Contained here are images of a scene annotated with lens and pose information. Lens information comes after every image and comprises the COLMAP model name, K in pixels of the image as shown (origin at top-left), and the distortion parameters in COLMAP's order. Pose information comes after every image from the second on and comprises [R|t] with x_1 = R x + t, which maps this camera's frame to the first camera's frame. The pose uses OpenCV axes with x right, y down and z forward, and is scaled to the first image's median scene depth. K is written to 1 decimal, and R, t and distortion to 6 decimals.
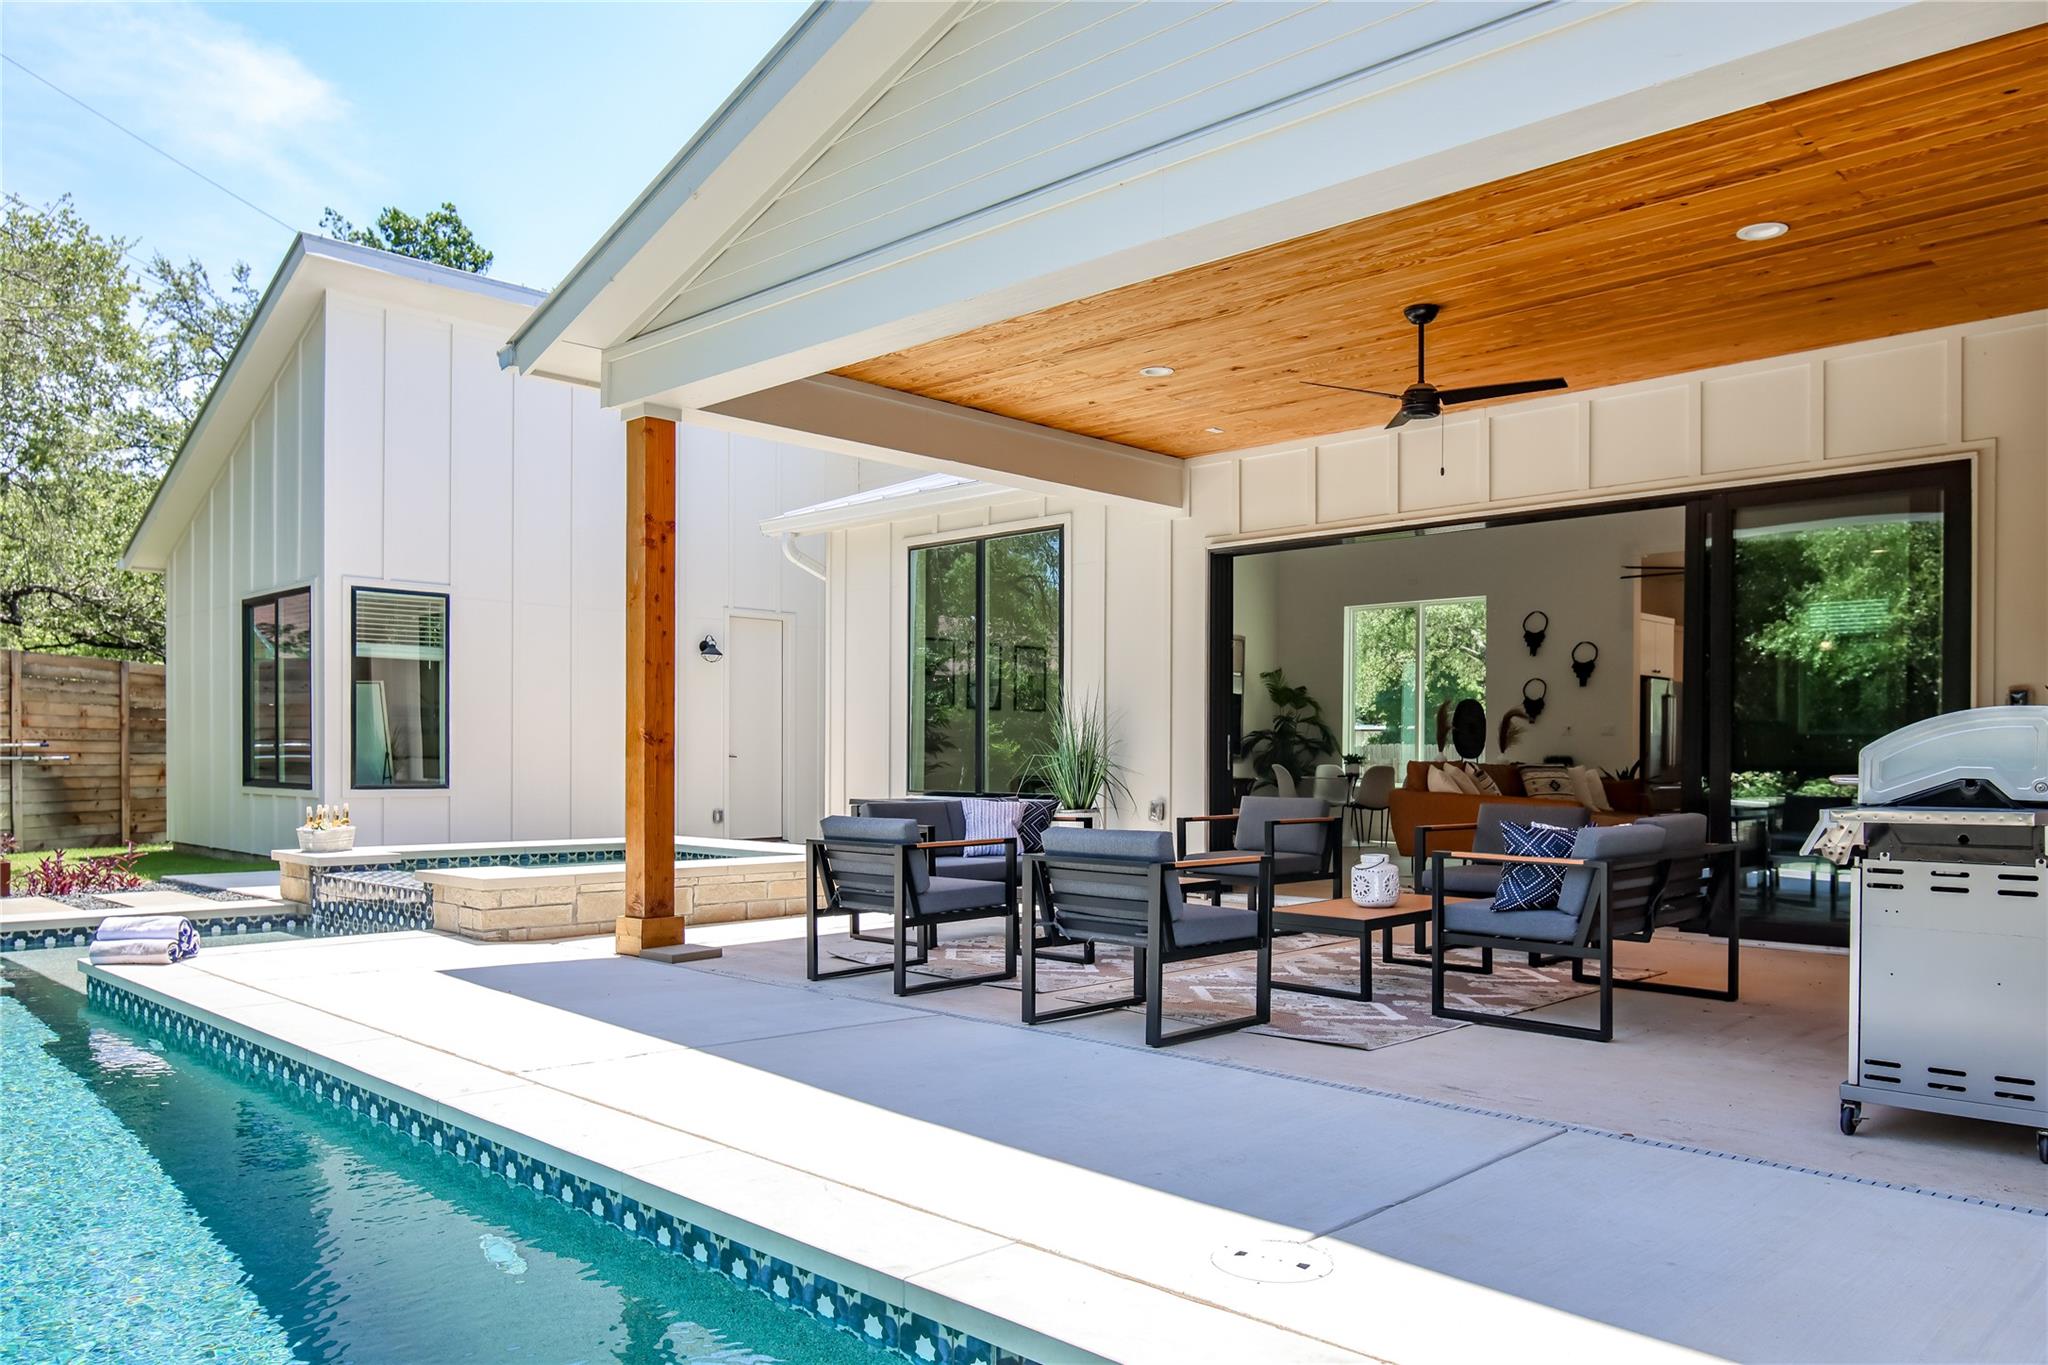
lens RADIAL K [[1512.0, 0, 1024.2], [0, 1512.0, 764.7], [0, 0, 1]] dist [-0.013307, -0.005516]
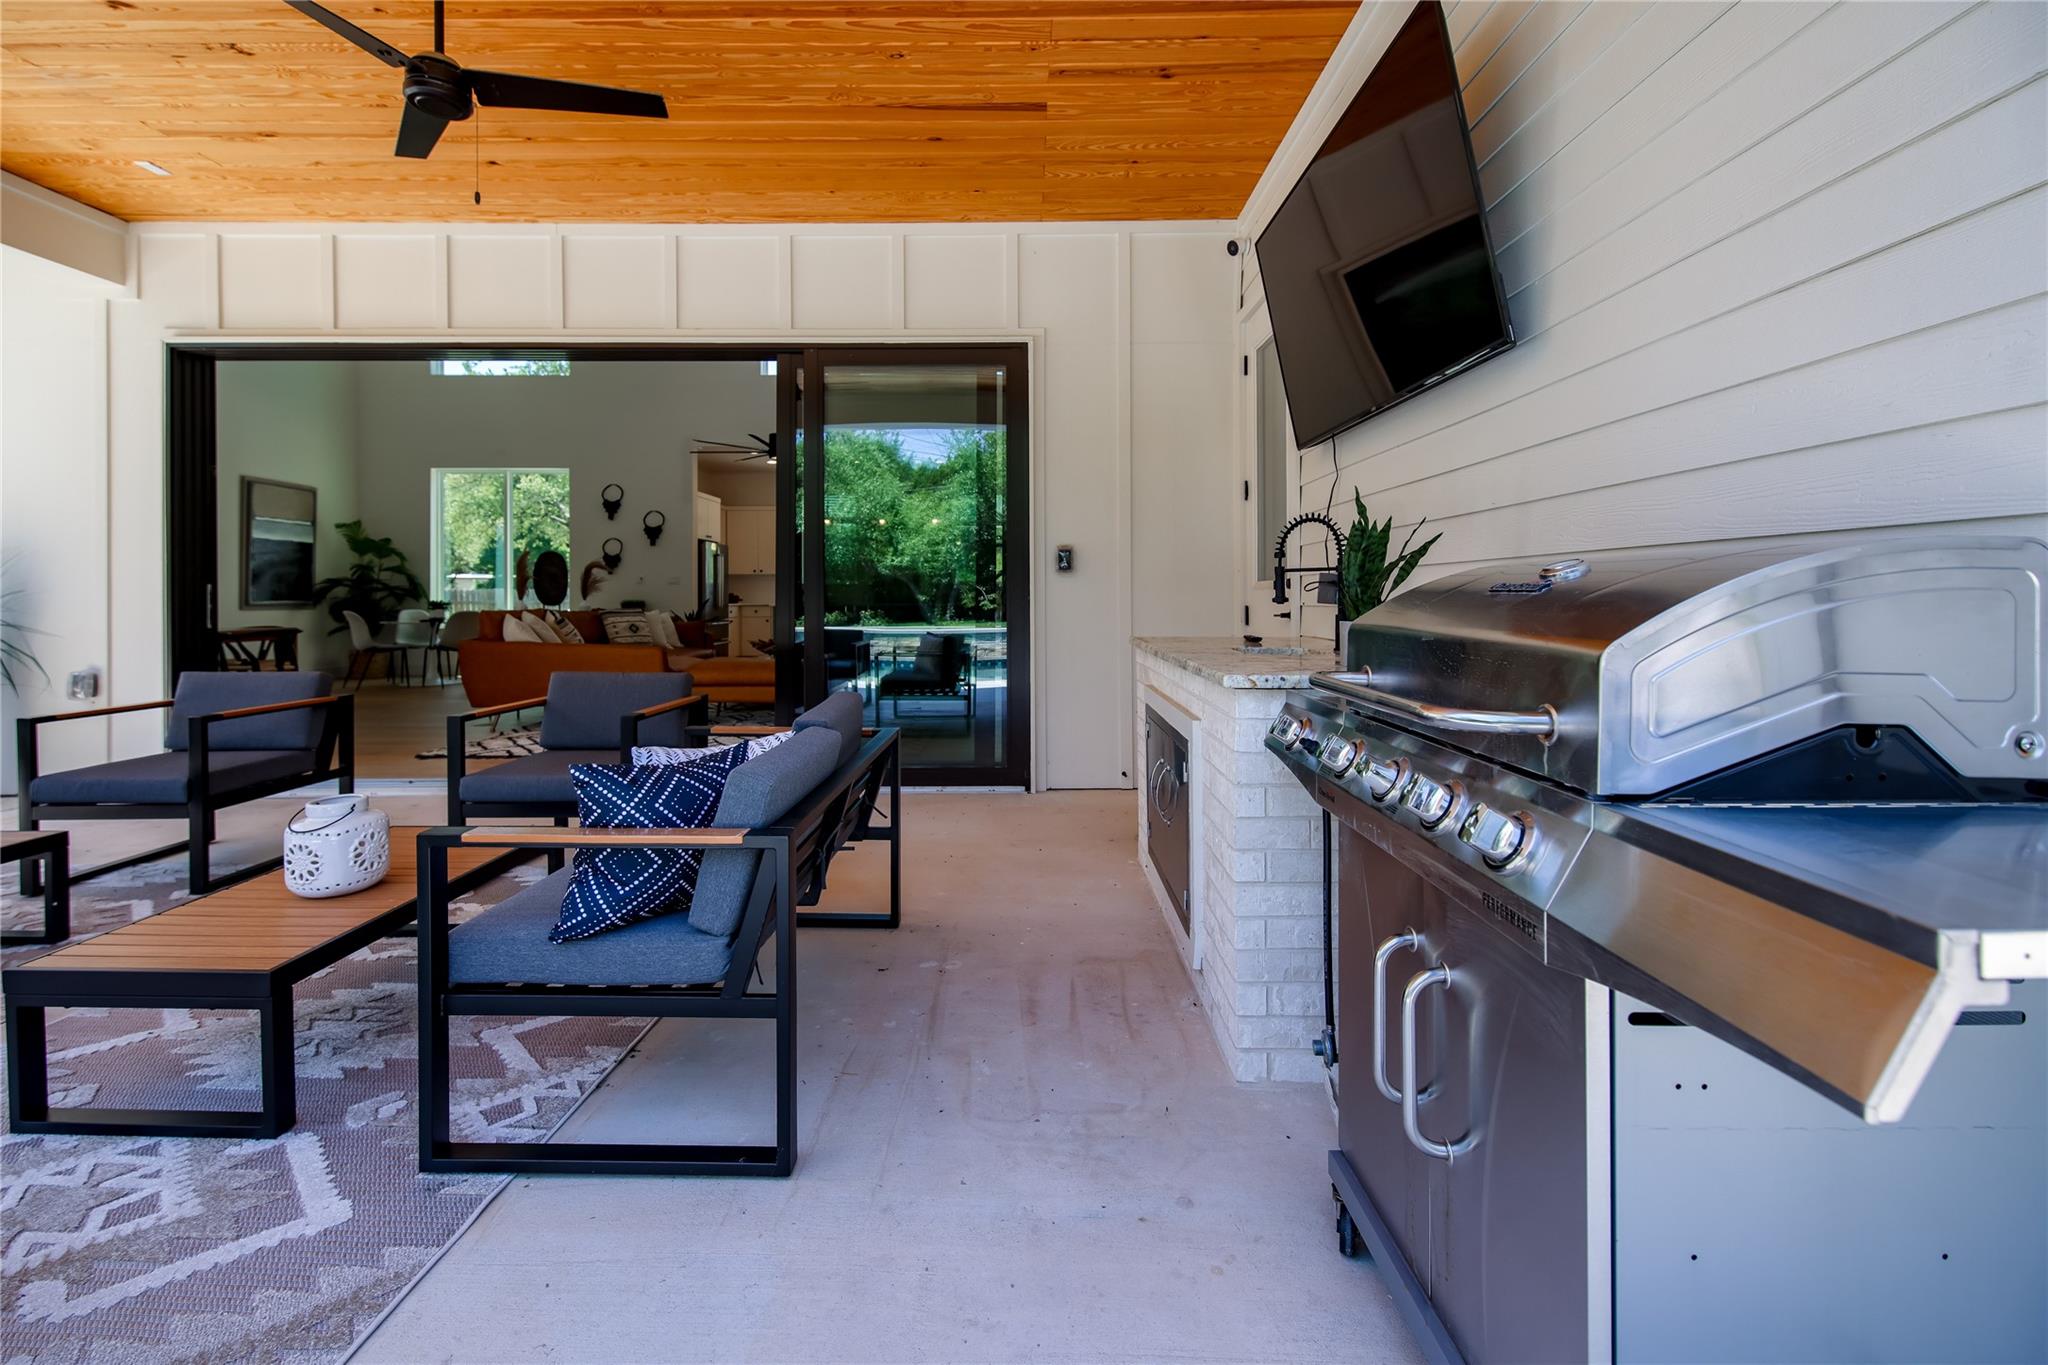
lens RADIAL K [[874.7, 0, 1036.8], [0, 874.7, 609.2], [0, 0, 1]] dist [0.003159, 0.000031]
pose [[0.710359, -0.015252, 0.703675, 0.100796], [0.007627, 0.999873, 0.013971, -0.007841], [-0.703799, -0.004558, 0.710385, 0.310631]]
